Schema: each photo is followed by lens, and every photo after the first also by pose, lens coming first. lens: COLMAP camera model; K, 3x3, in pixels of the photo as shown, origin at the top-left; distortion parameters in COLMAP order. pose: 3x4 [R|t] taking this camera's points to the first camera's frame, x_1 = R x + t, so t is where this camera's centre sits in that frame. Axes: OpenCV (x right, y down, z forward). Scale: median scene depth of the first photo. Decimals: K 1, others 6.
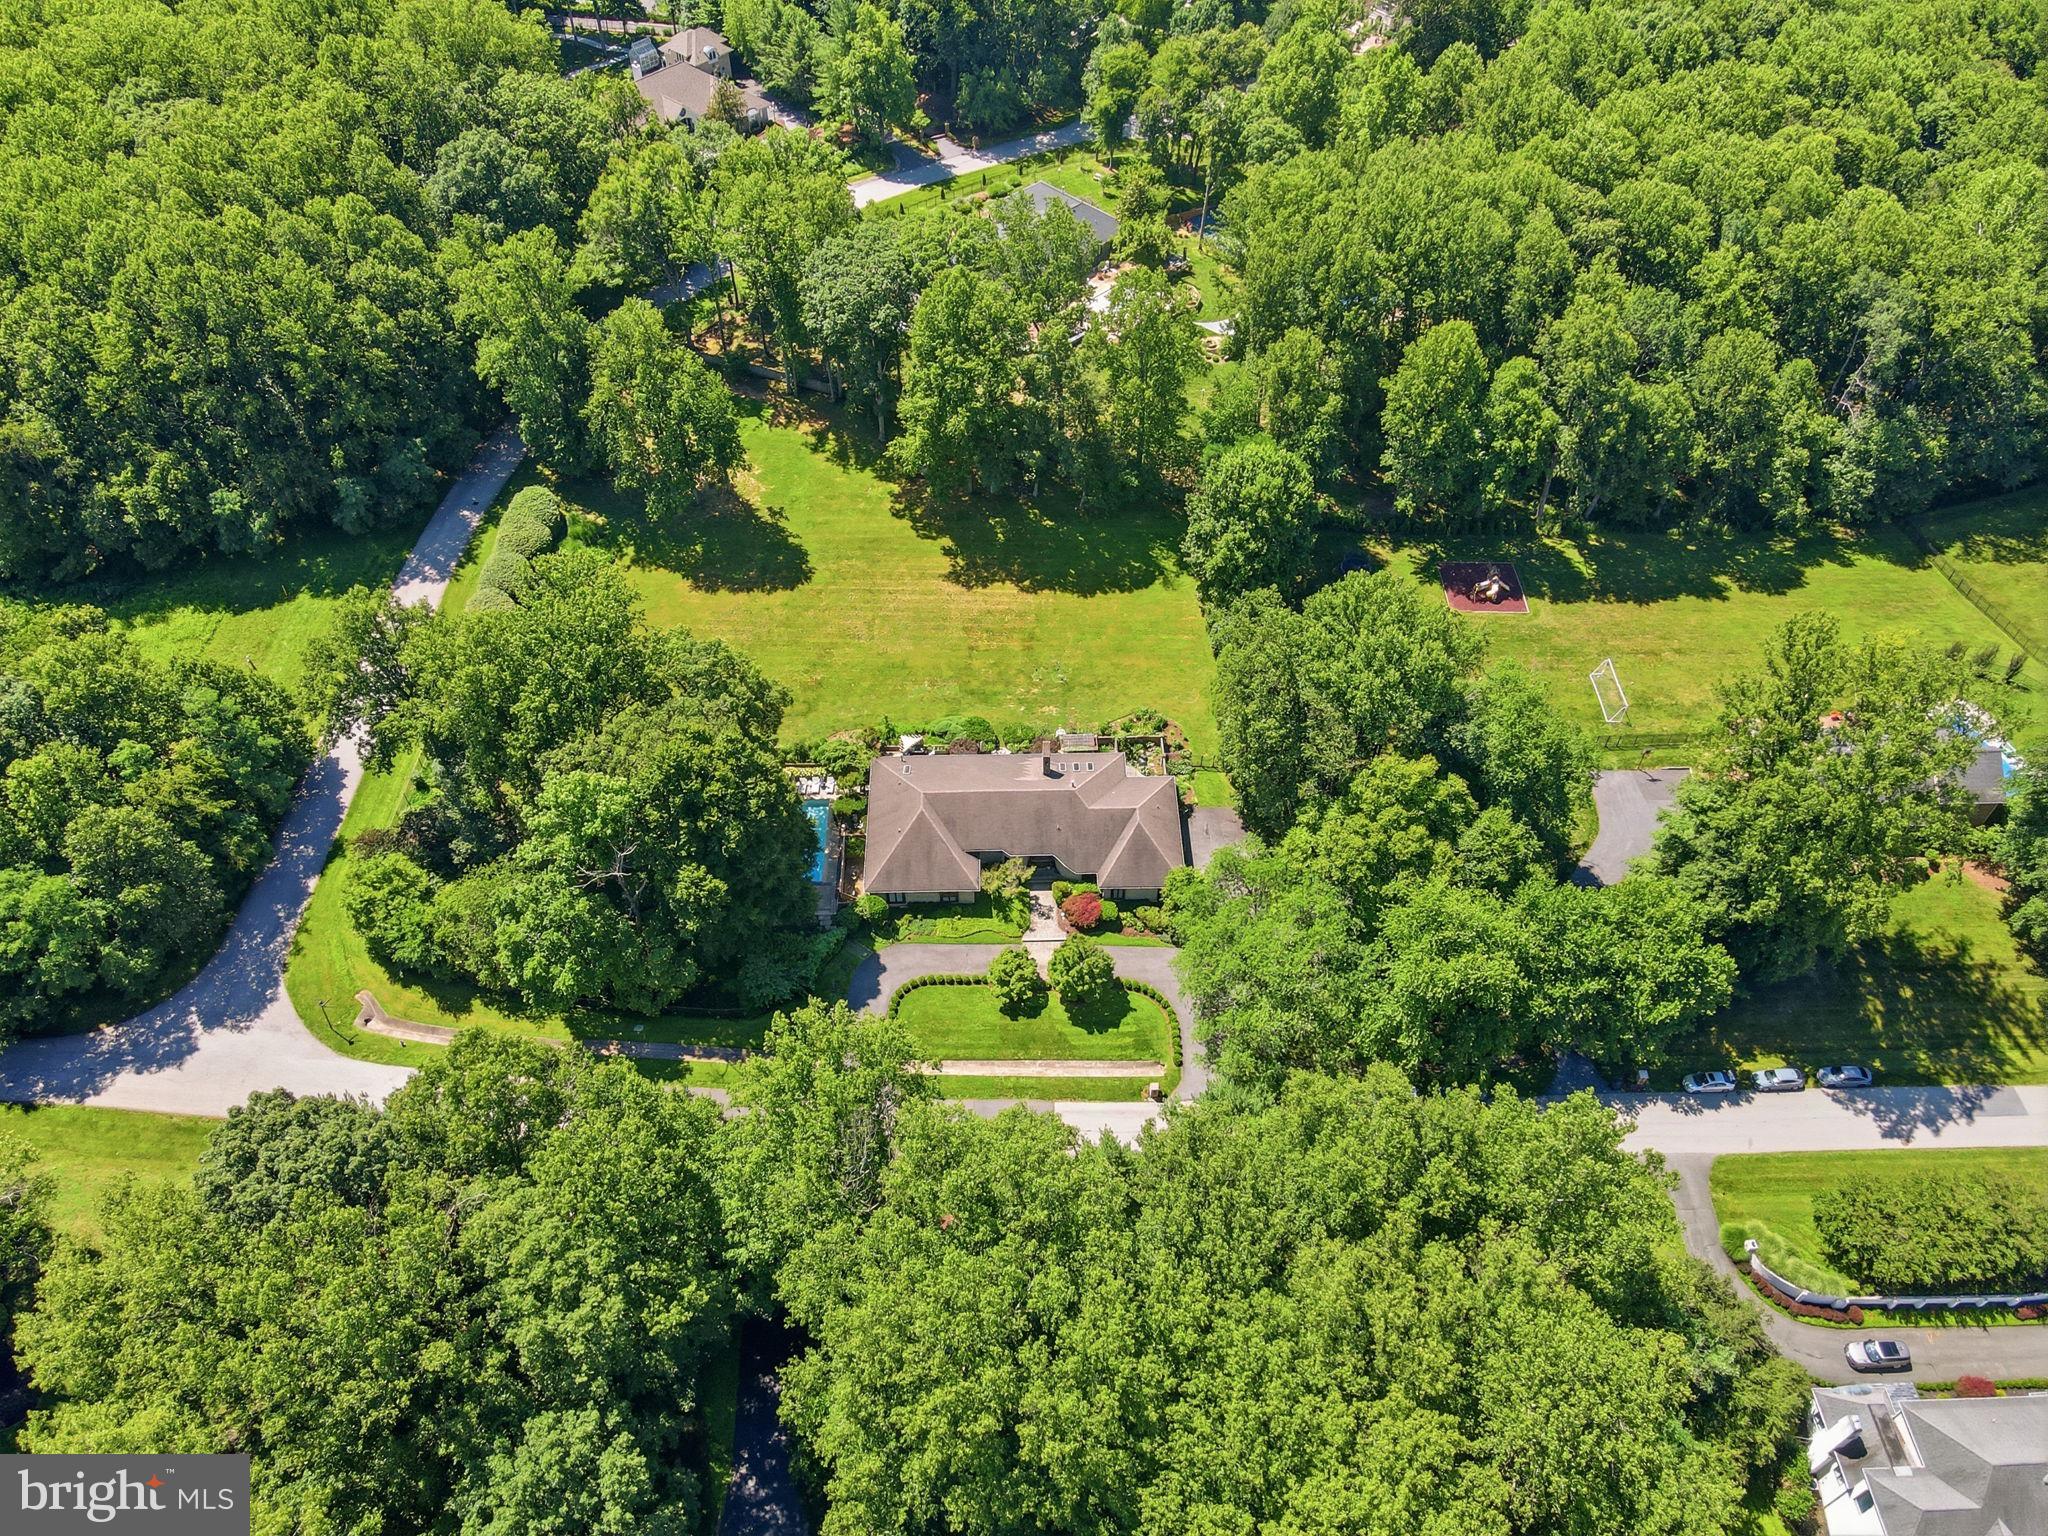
lens RADIAL K [[1502.4, 0, 1028.5], [0, 1502.4, 765.9], [0, 0, 1]] dist [0.003882, 0.019518]
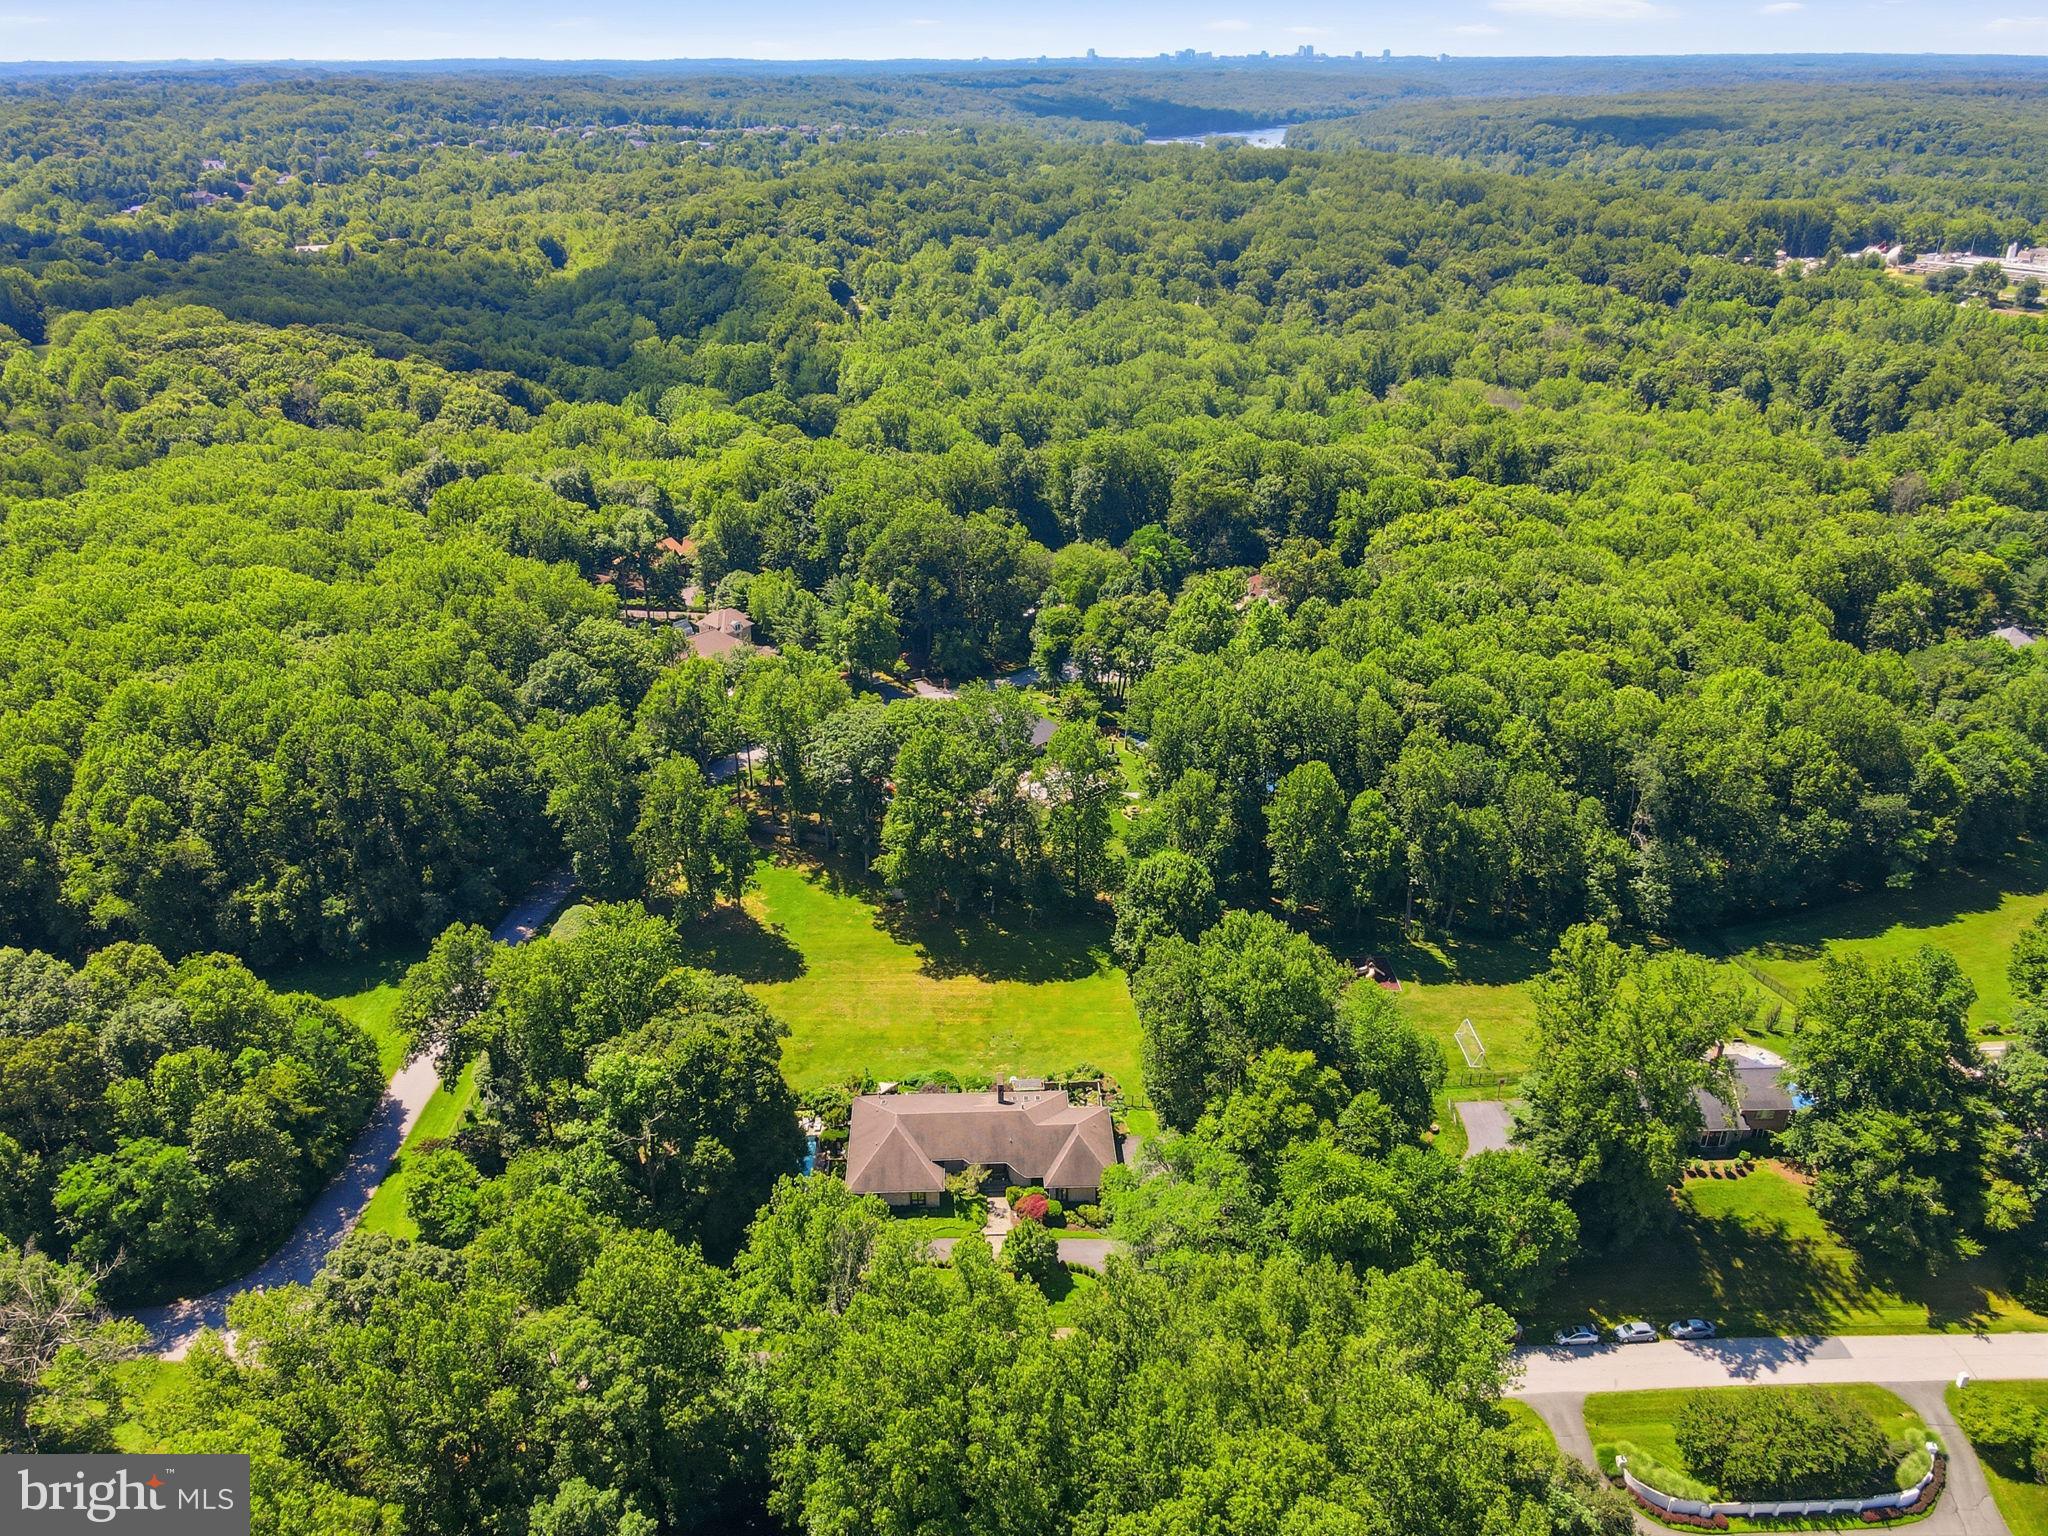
lens RADIAL K [[1502.4, 0, 1024.6], [0, 1502.4, 777.0], [0, 0, 1]] dist [0.003882, 0.019518]
pose [[0.999808, -0.007841, 0.017955, 0.011175], [0.014178, 0.922039, -0.386837, 0.225840], [-0.013522, 0.387017, 0.921973, -0.195411]]
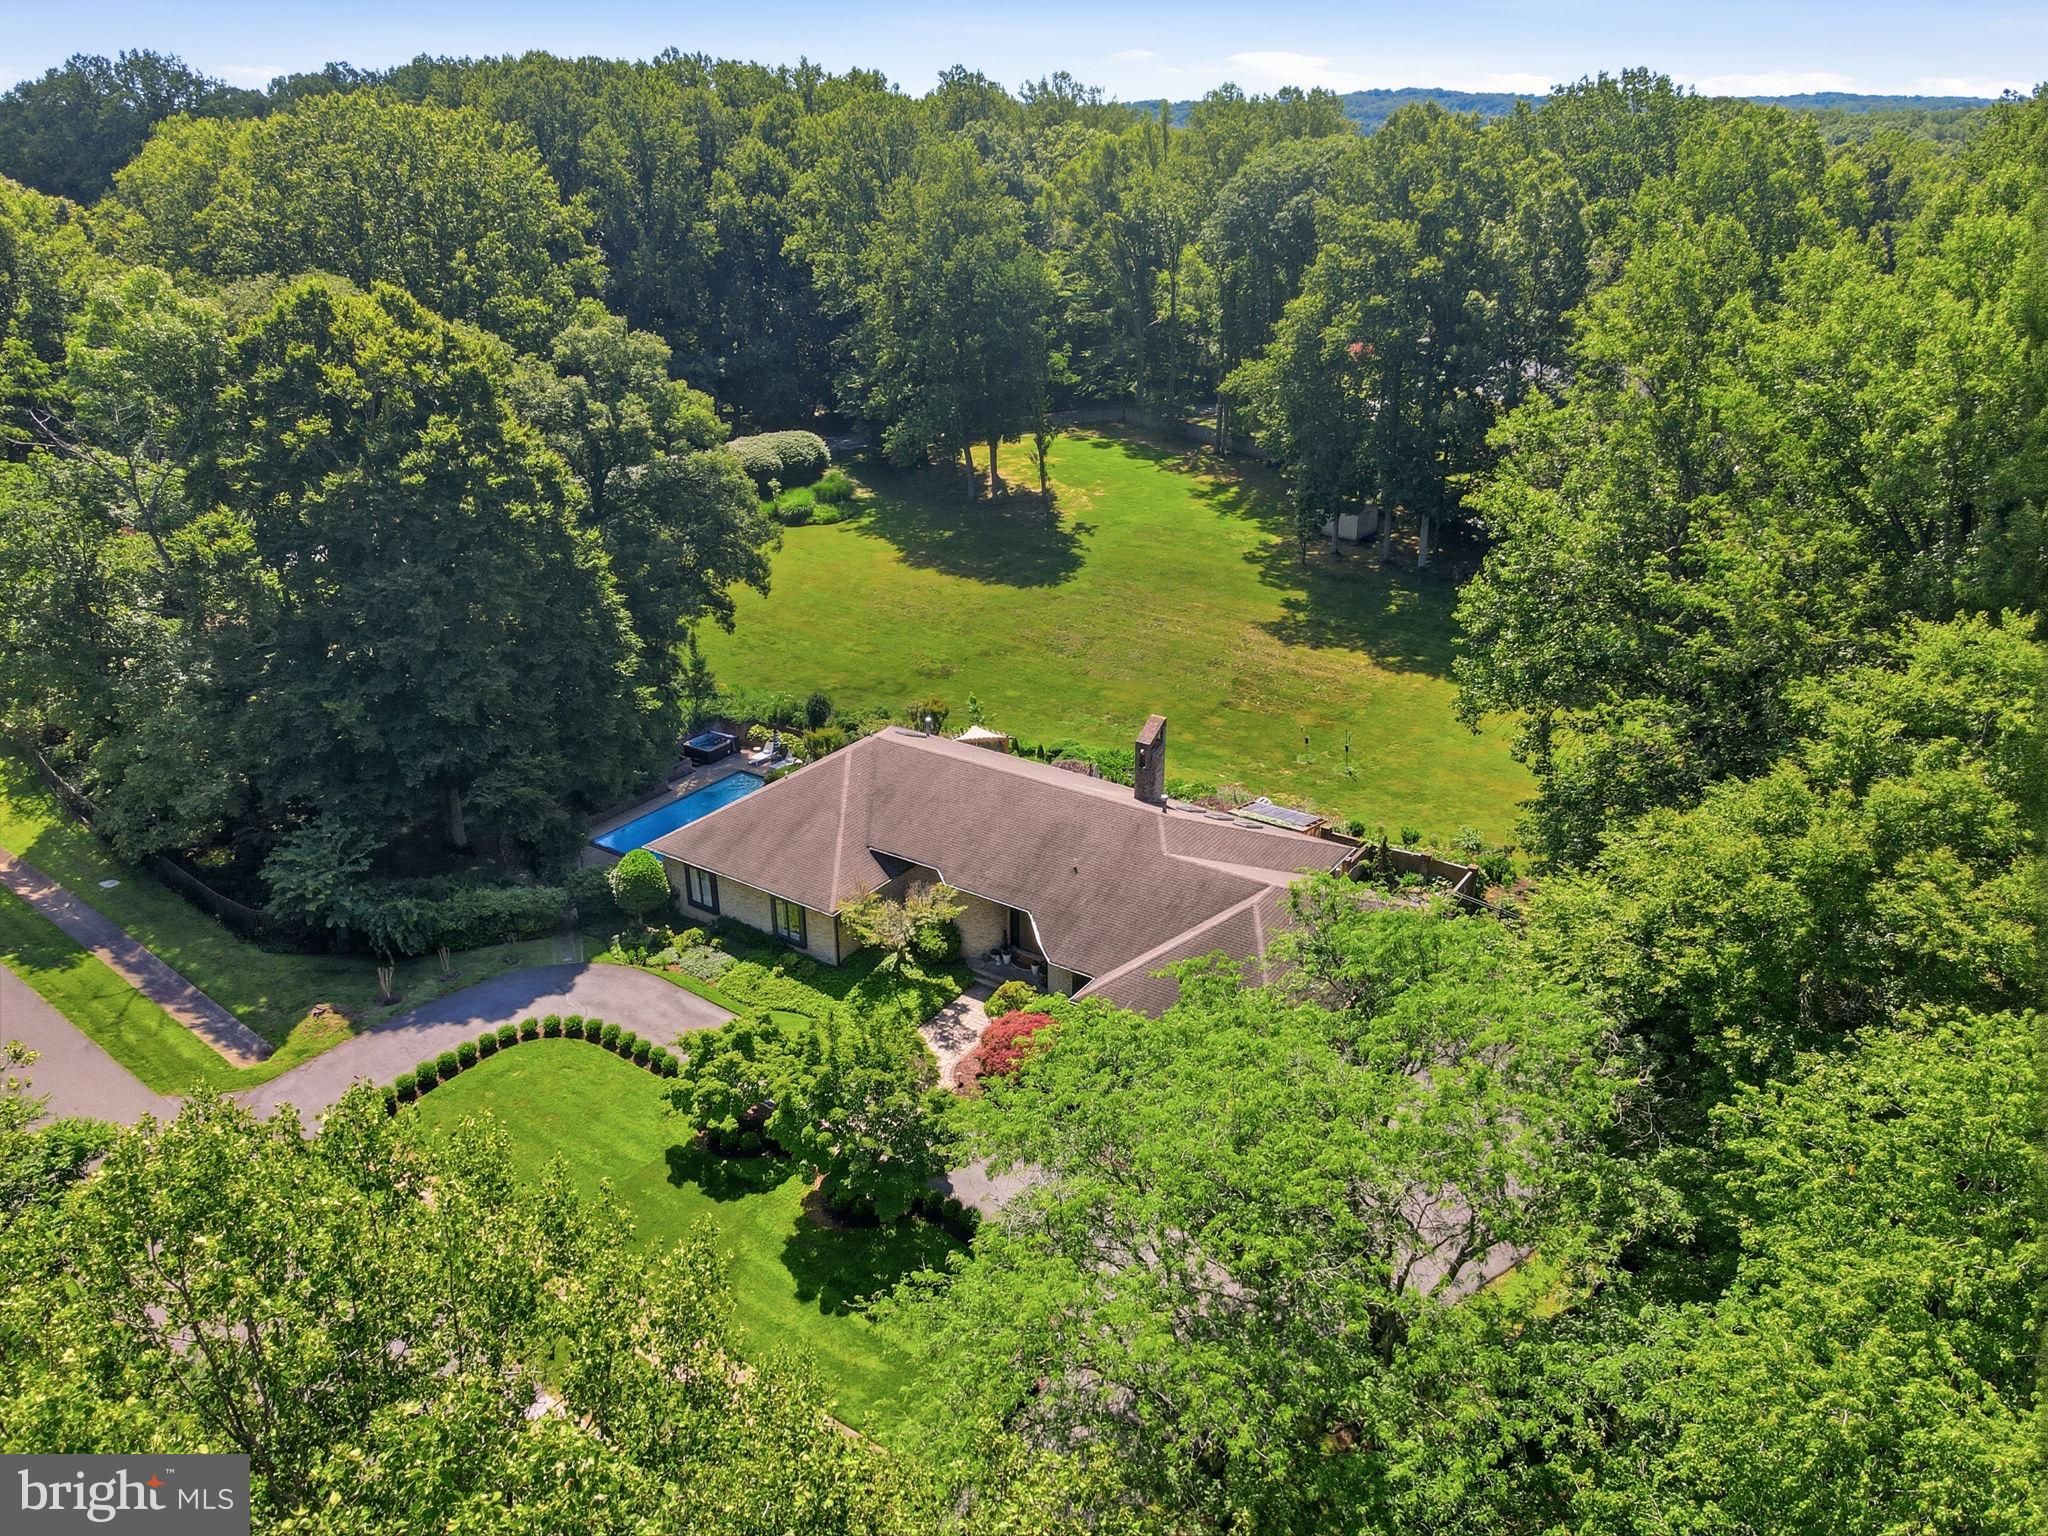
lens RADIAL K [[1502.4, 0, 1023.2], [0, 1502.4, 771.2], [0, 0, 1]] dist [0.003882, 0.019518]
pose [[0.807809, 0.231738, -0.541980, 0.216455], [-0.438557, 0.850647, -0.289942, 0.138853], [0.393844, 0.471907, 0.788791, 0.630200]]
